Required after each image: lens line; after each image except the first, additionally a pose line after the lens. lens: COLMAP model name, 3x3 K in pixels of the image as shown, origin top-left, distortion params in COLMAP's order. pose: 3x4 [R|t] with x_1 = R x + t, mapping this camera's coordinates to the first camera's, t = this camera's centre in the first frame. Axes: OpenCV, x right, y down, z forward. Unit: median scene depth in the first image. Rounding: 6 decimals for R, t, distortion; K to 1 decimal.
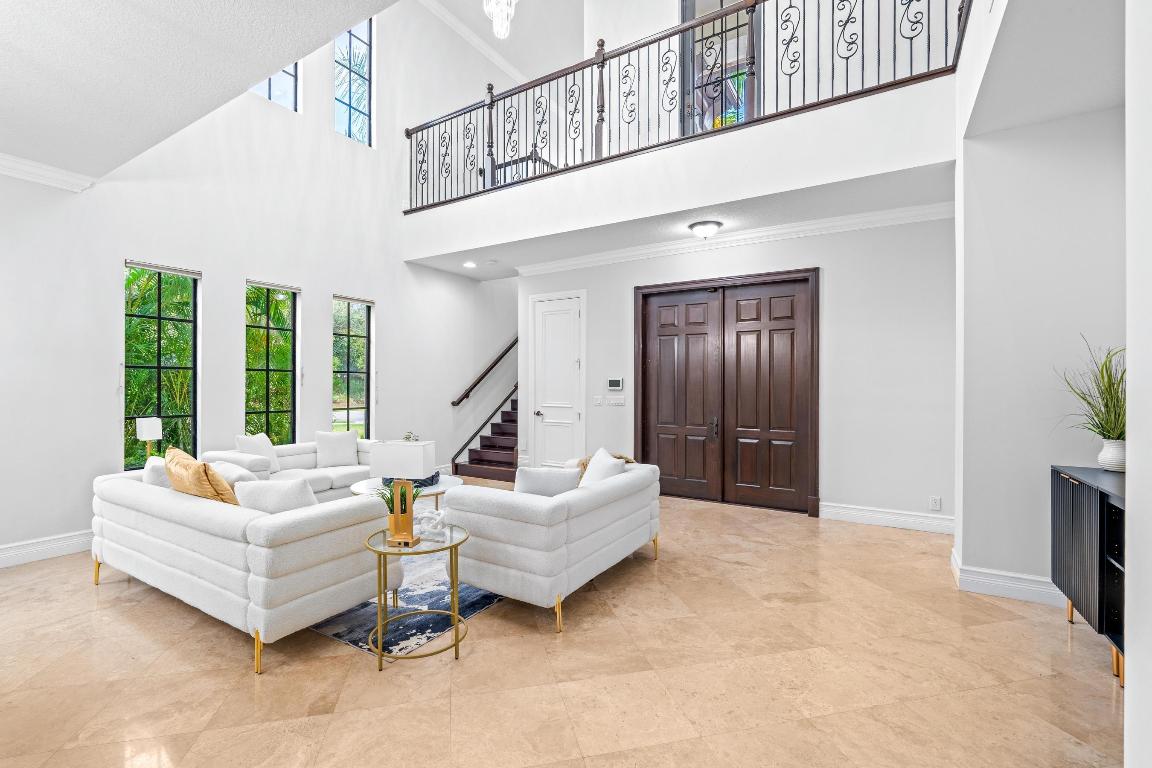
lens RADIAL K [[501.7, 0, 576.0], [0, 501.7, 384.0], [0, 0, 1]] dist [-0.001490, 0.000288]
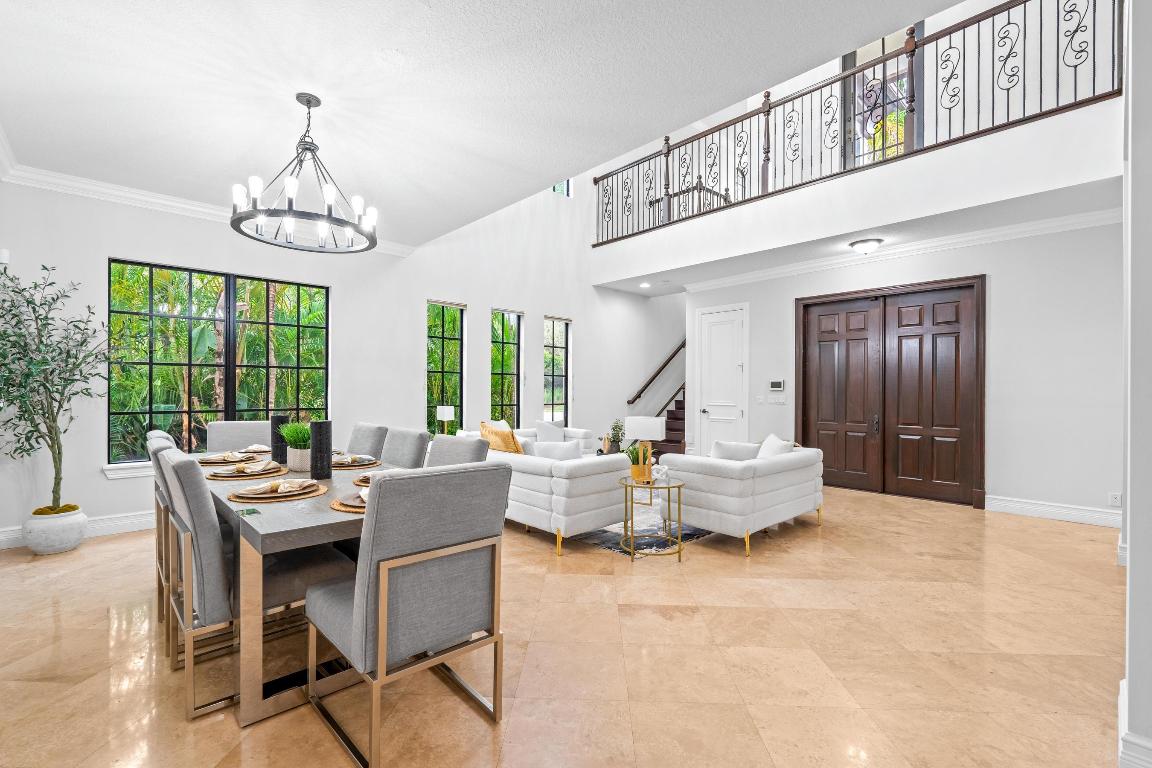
lens RADIAL K [[500.9, 0, 577.4], [0, 500.9, 388.9], [0, 0, 1]] dist [-0.000340, -0.000087]
pose [[0.962866, 0.002654, -0.269968, -0.061302], [-0.003313, 0.999993, -0.001986, 0.015435], [0.269961, 0.002806, 0.962867, -0.257050]]
